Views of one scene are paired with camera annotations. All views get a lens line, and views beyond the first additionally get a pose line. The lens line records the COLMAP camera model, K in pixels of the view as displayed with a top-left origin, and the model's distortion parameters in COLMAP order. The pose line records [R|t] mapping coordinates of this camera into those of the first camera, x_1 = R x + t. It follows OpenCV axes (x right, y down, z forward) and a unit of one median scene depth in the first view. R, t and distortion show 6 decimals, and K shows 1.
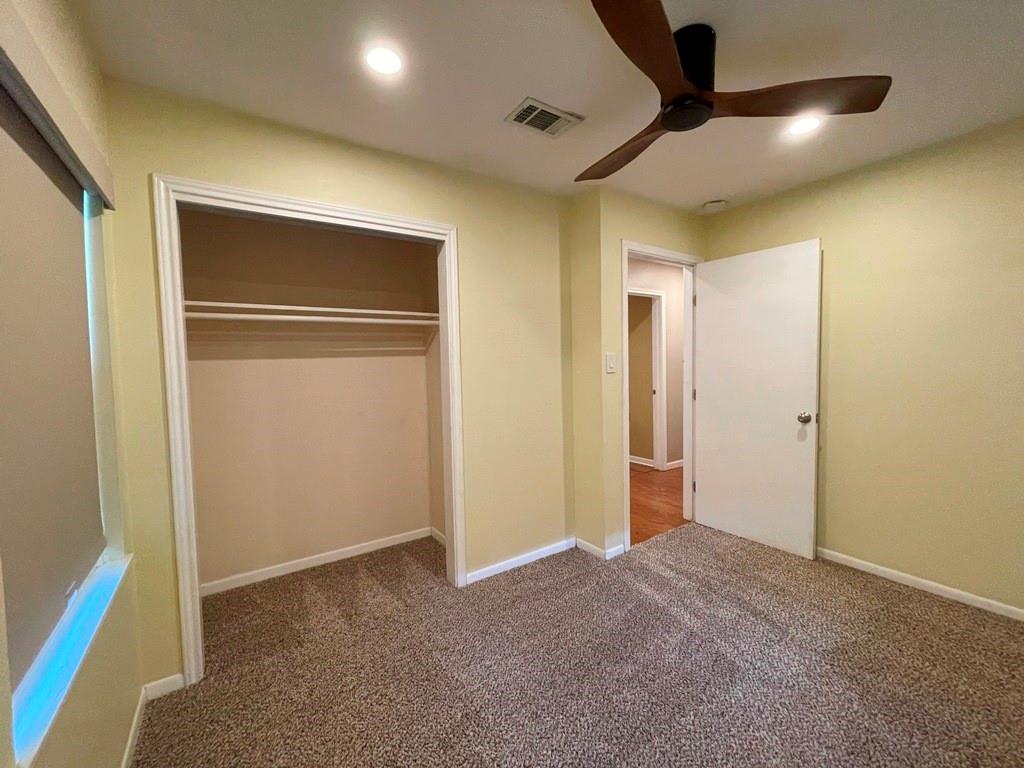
lens RADIAL K [[415.9, 0, 514.4], [0, 415.9, 386.5], [0, 0, 1]] dist [-0.003728, 0.001974]
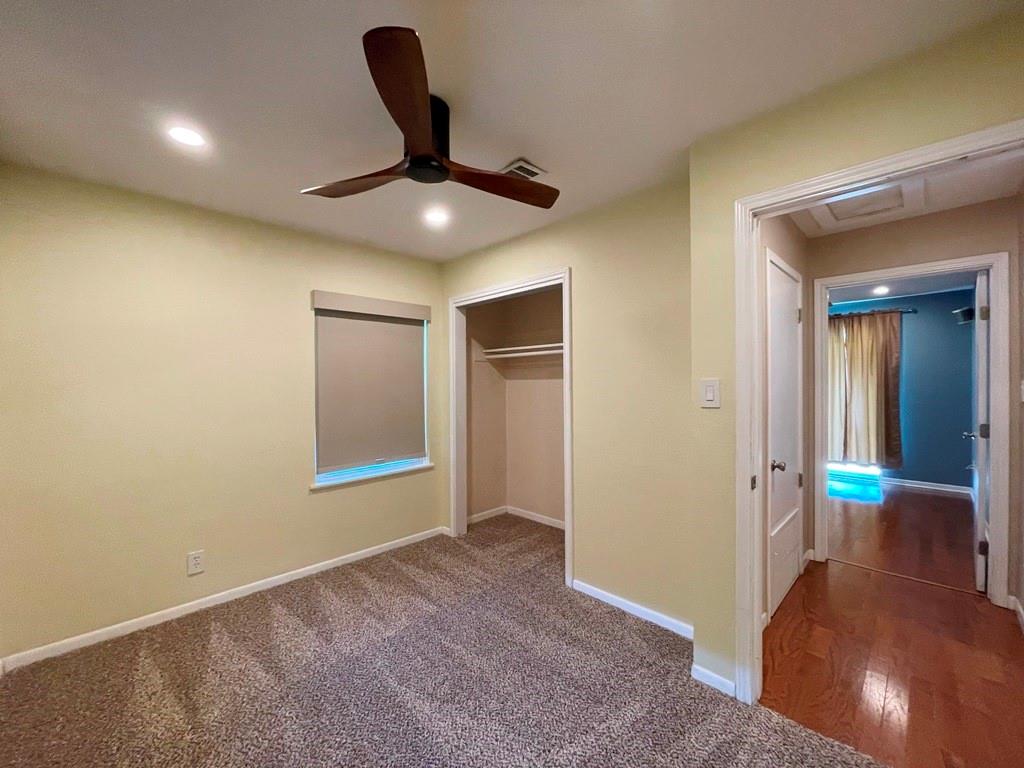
lens RADIAL K [[415.9, 0, 512.7], [0, 415.9, 385.2], [0, 0, 1]] dist [-0.003728, 0.001974]
pose [[0.183748, 0.028529, -0.982559, 0.863698], [-0.056140, 0.998252, 0.018486, -0.064419], [0.981369, 0.051764, 0.185028, 0.579976]]
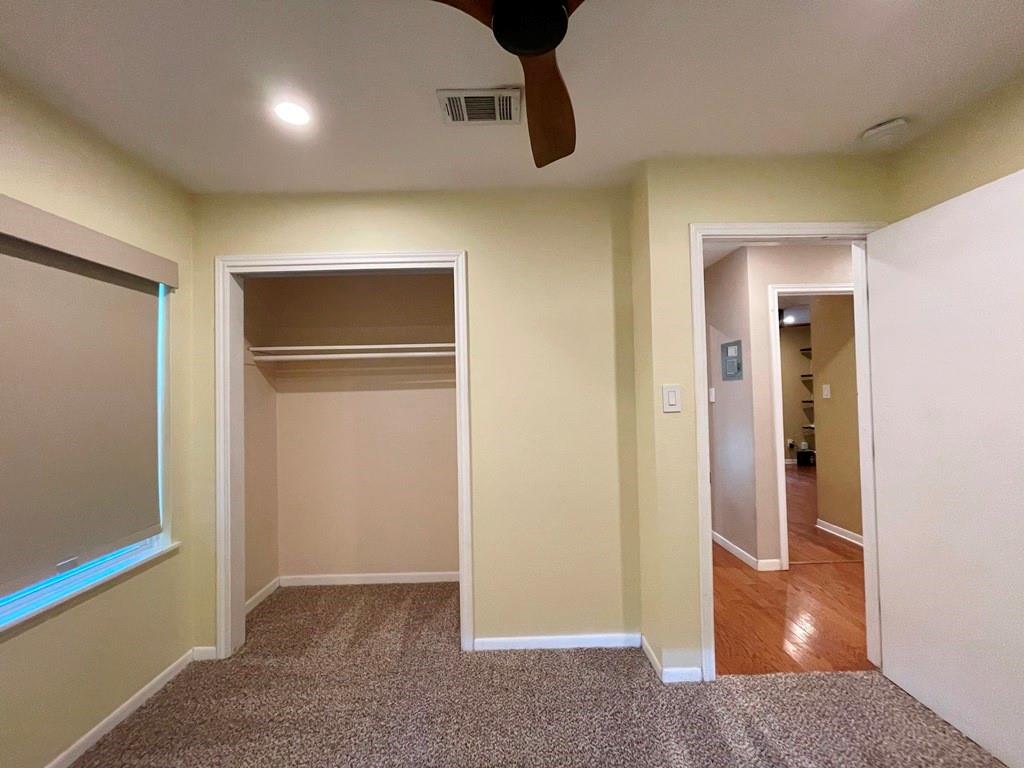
lens RADIAL K [[415.9, 0, 517.0], [0, 415.9, 385.6], [0, 0, 1]] dist [-0.003728, 0.001974]
pose [[0.833839, -0.005135, -0.551984, 0.418374], [-0.029937, 0.998064, -0.054509, -0.031599], [0.551195, 0.061976, 0.832071, 0.273442]]
